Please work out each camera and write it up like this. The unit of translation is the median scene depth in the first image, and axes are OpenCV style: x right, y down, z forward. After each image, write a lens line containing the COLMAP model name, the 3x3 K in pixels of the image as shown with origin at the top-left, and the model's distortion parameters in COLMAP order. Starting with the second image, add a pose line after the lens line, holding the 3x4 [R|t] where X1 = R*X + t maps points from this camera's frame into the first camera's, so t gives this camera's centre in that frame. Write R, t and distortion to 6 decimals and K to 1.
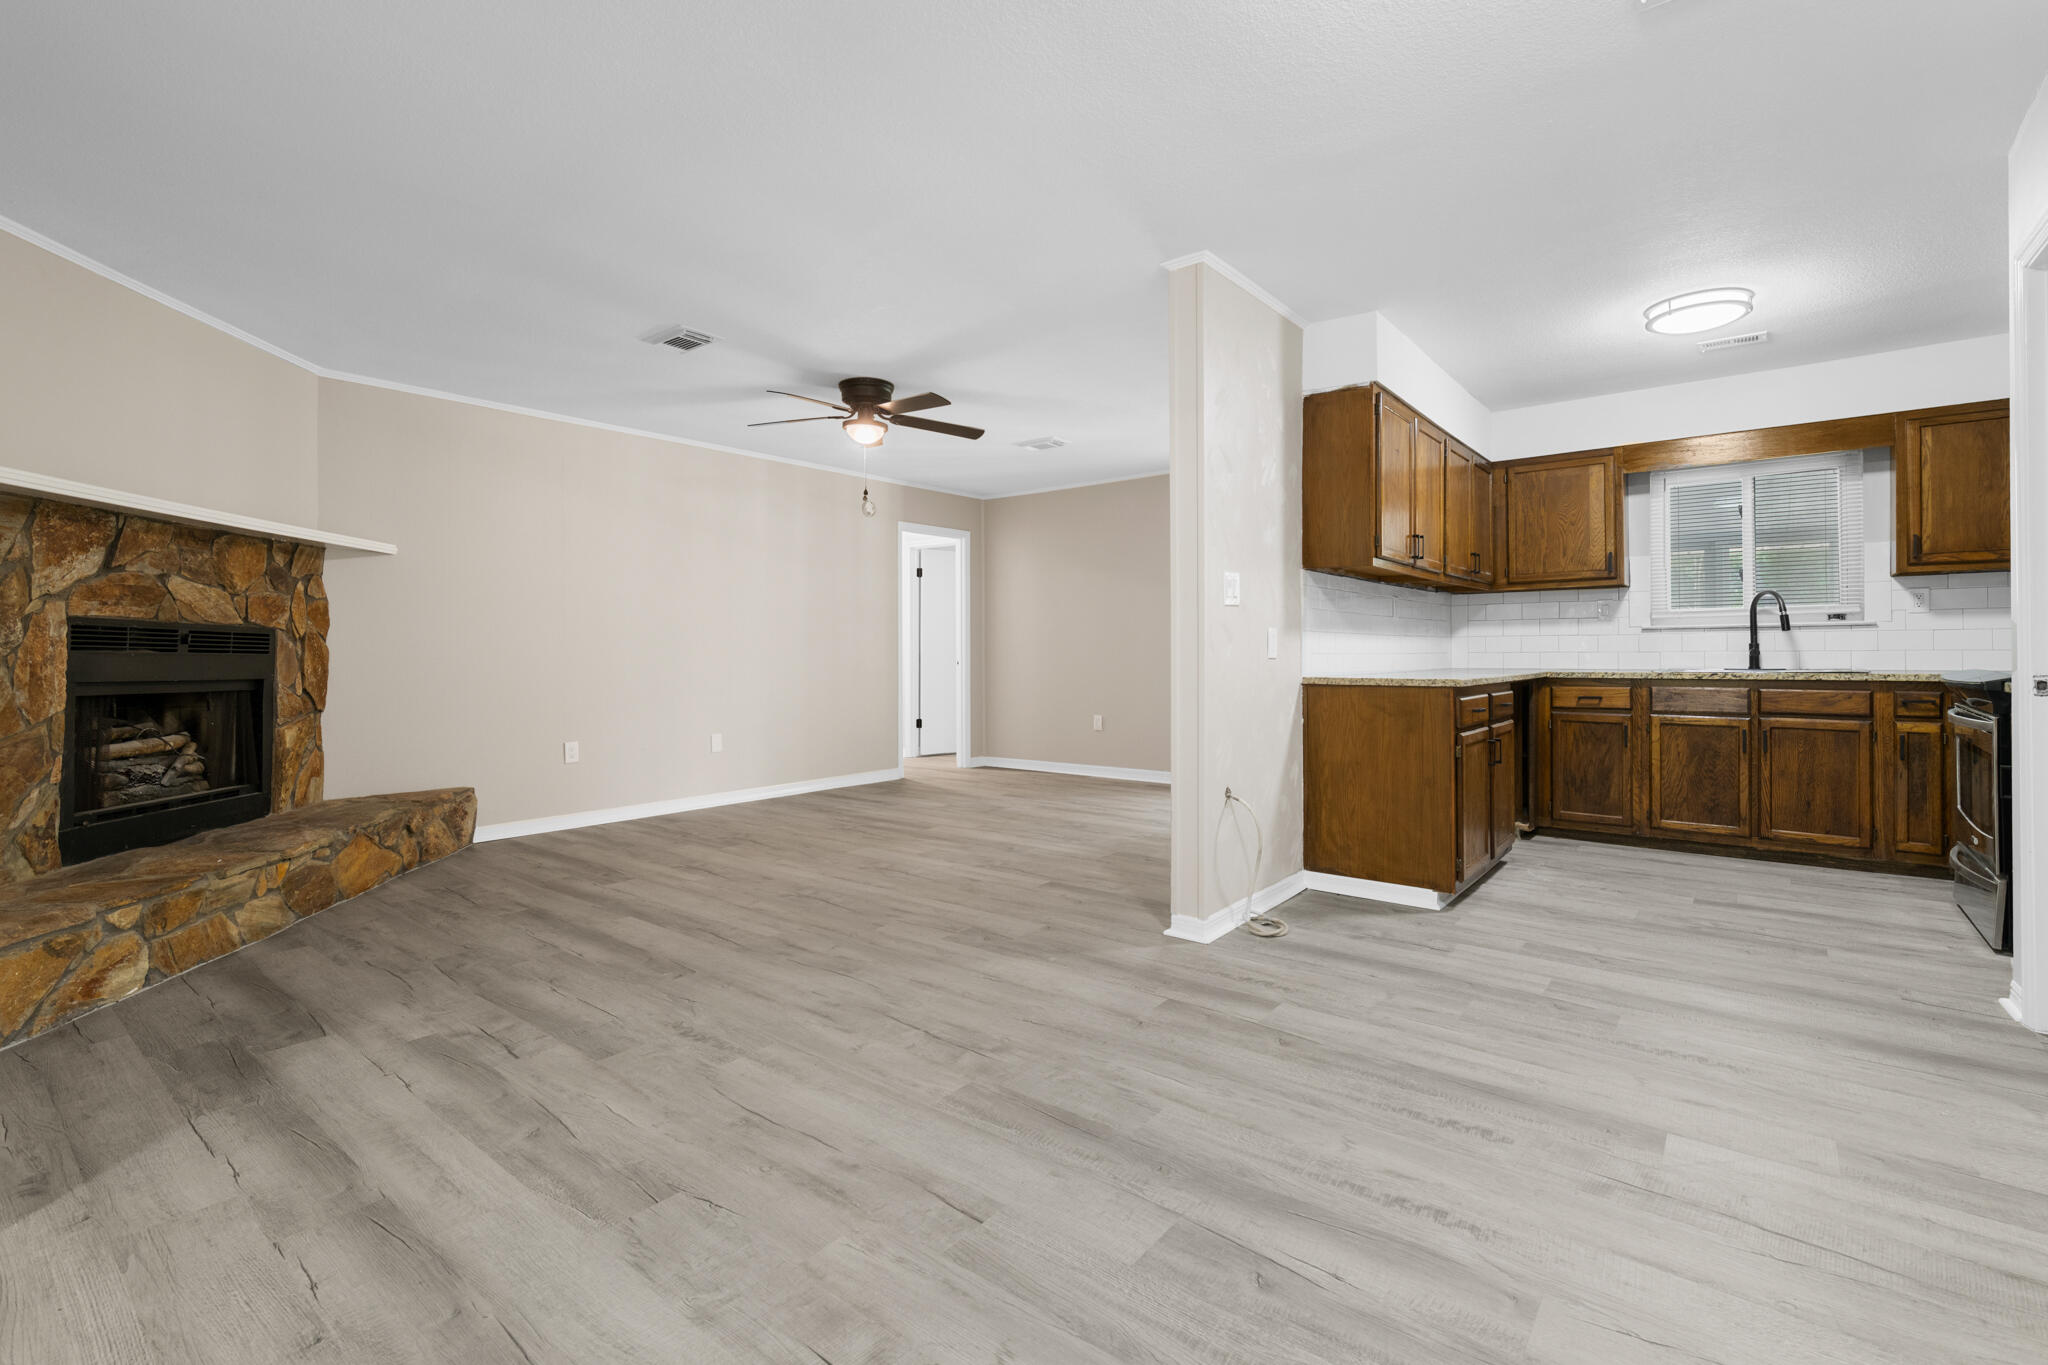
lens RADIAL K [[917.2, 0, 1026.7], [0, 917.2, 646.5], [0, 0, 1]] dist [0.002261, -0.000024]
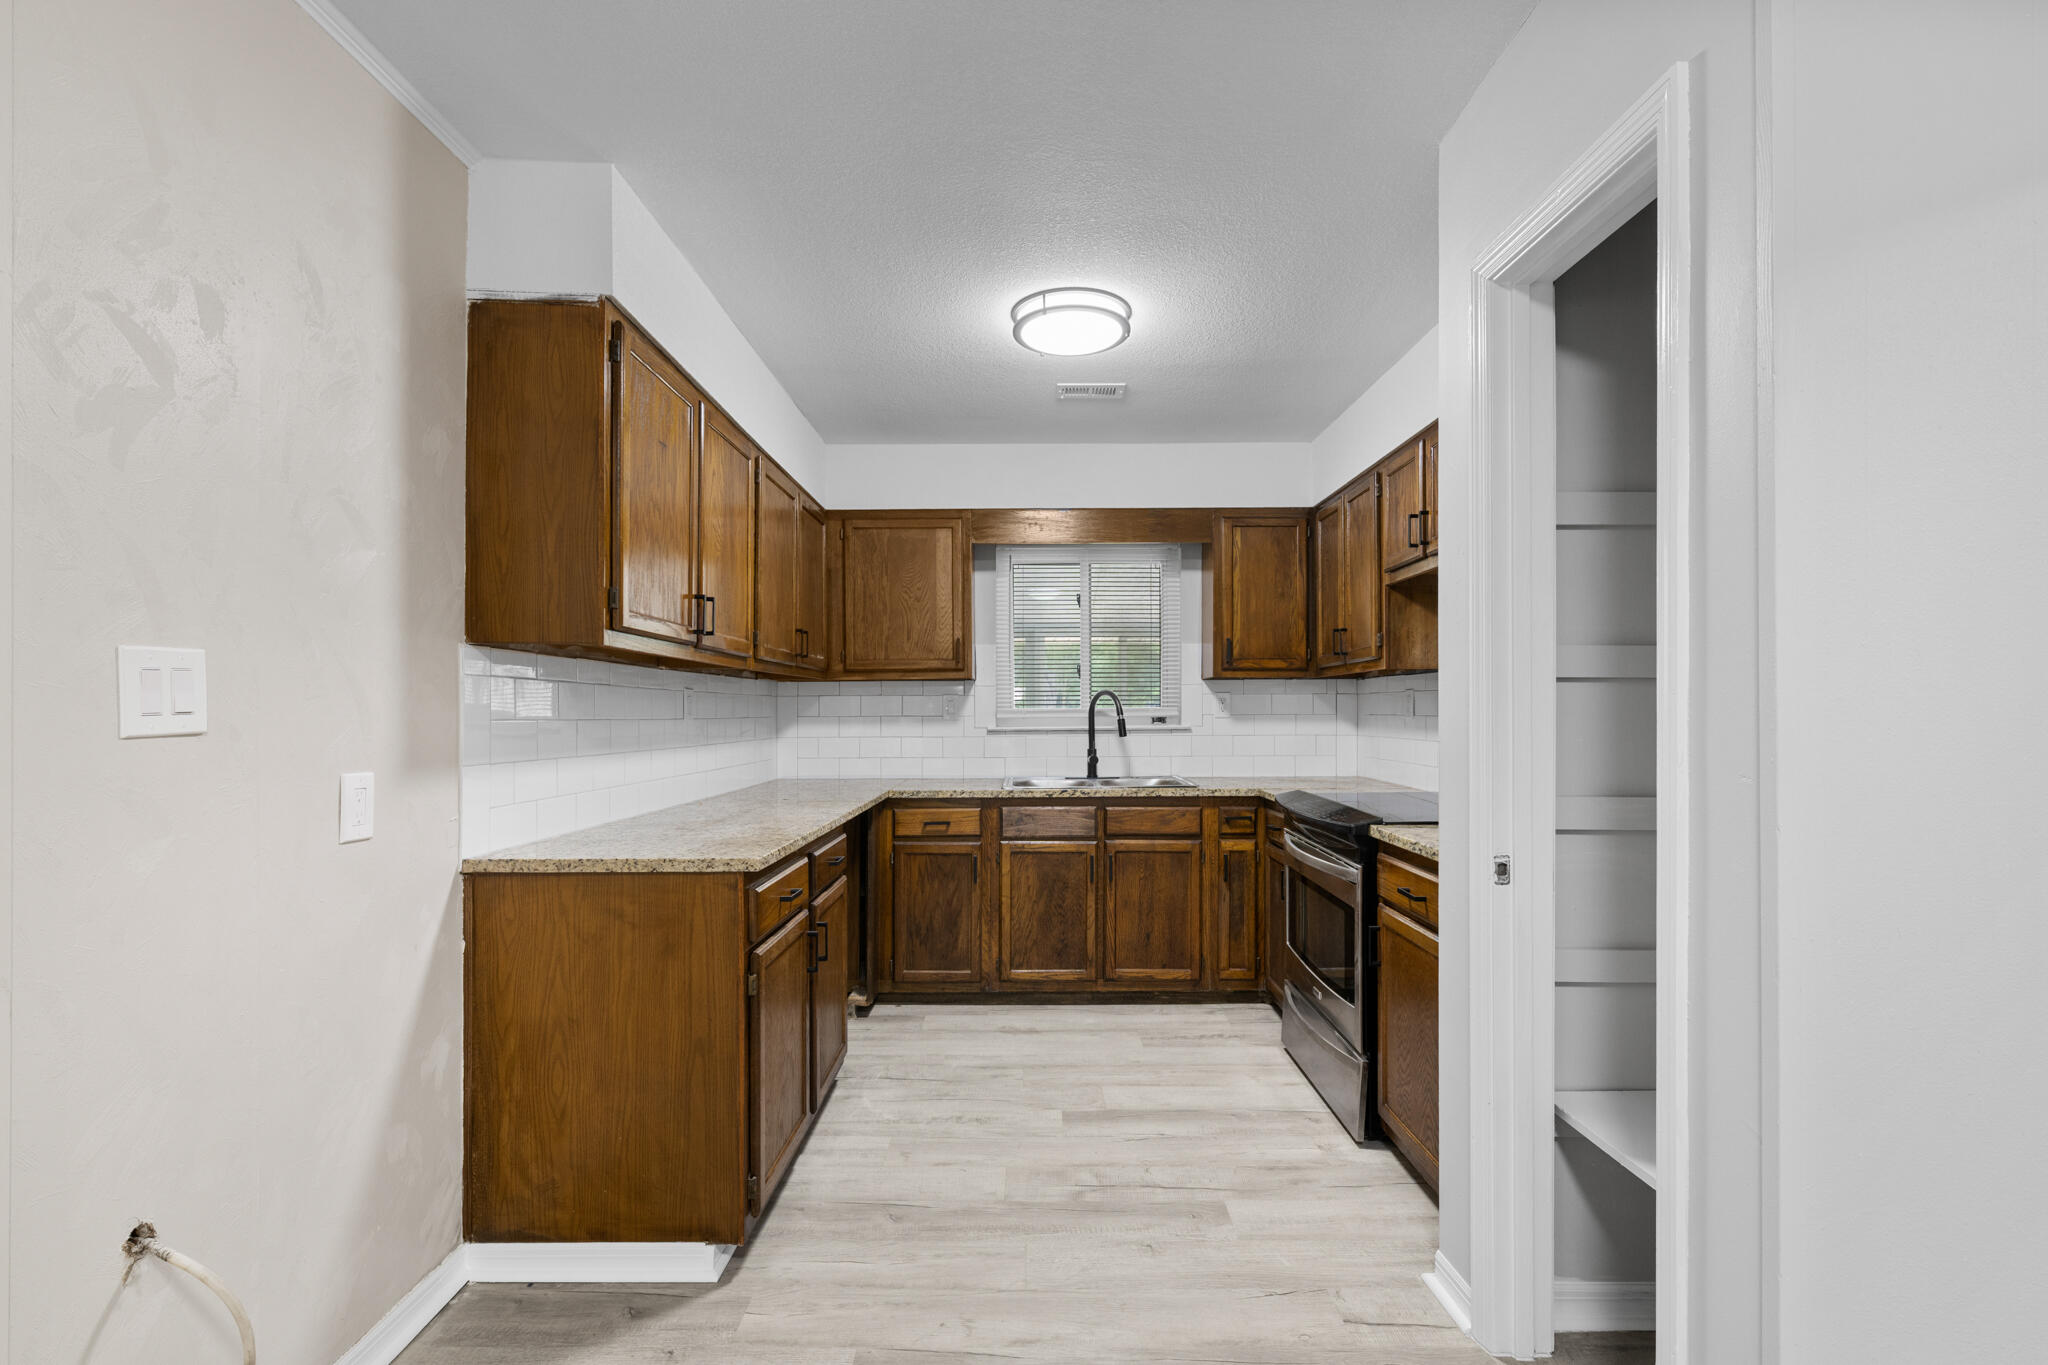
lens RADIAL K [[928.6, 0, 1031.4], [0, 928.6, 711.7], [0, 0, 1]] dist [0.000166, -0.000053]
pose [[0.782828, 0.004262, 0.622223, 0.228720], [-0.004879, 0.999988, -0.000712, -0.048411], [-0.622219, -0.002478, 0.782839, 0.411464]]
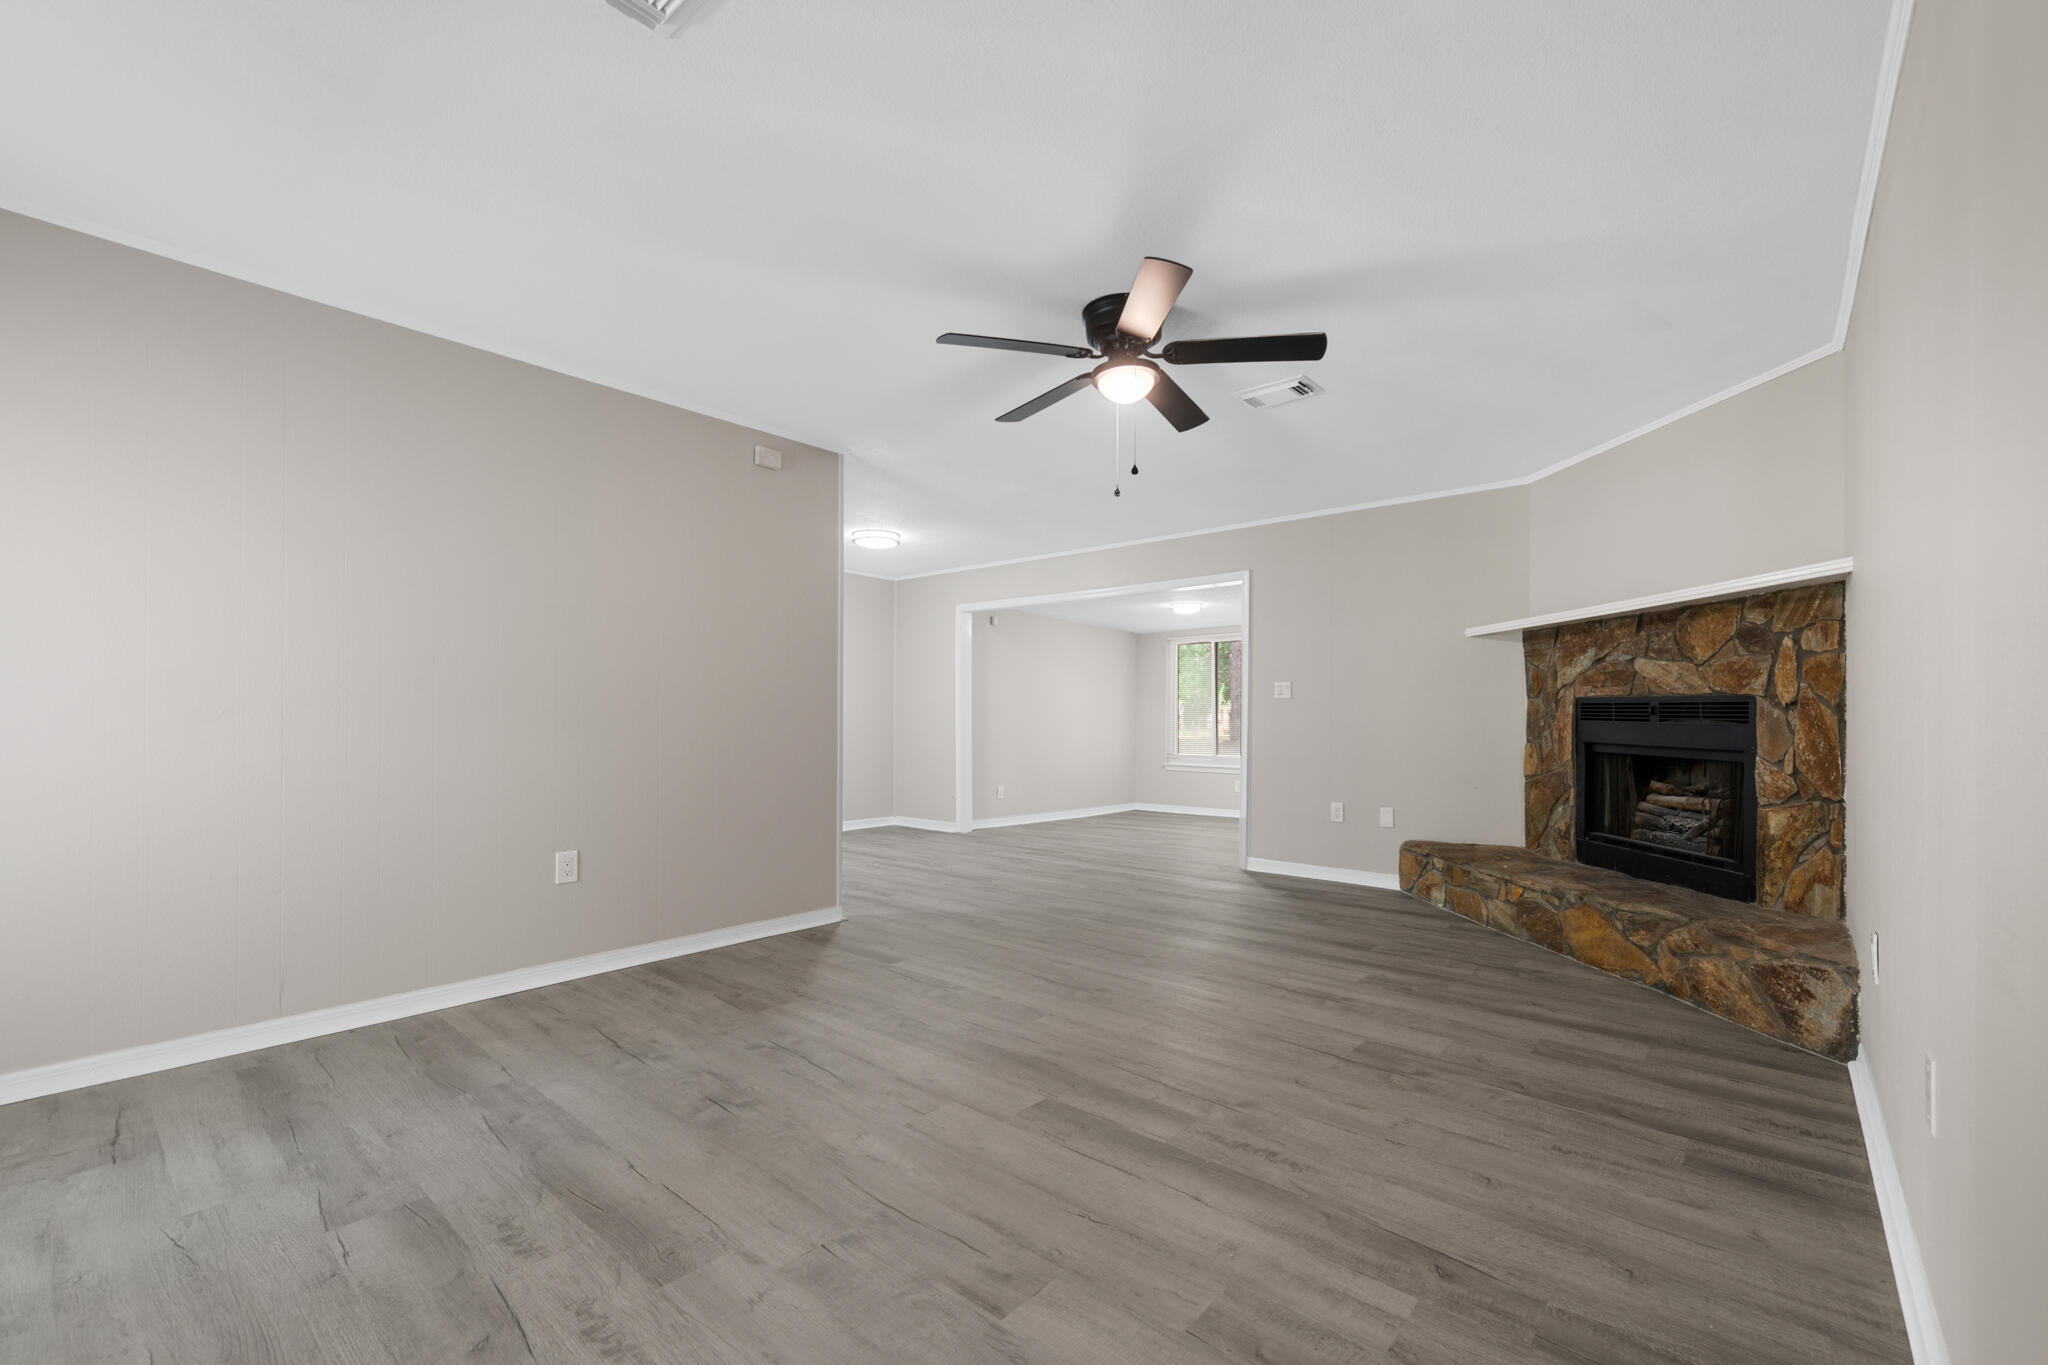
lens RADIAL K [[854.5, 0, 1035.7], [0, 854.5, 720.9], [0, 0, 1]] dist [0.000764, -0.000027]
pose [[-0.999142, 0.000105, 0.041409, -0.165495], [-0.000099, 0.999988, -0.004947, 0.009879], [-0.041409, -0.004947, -0.999130, 1.939123]]
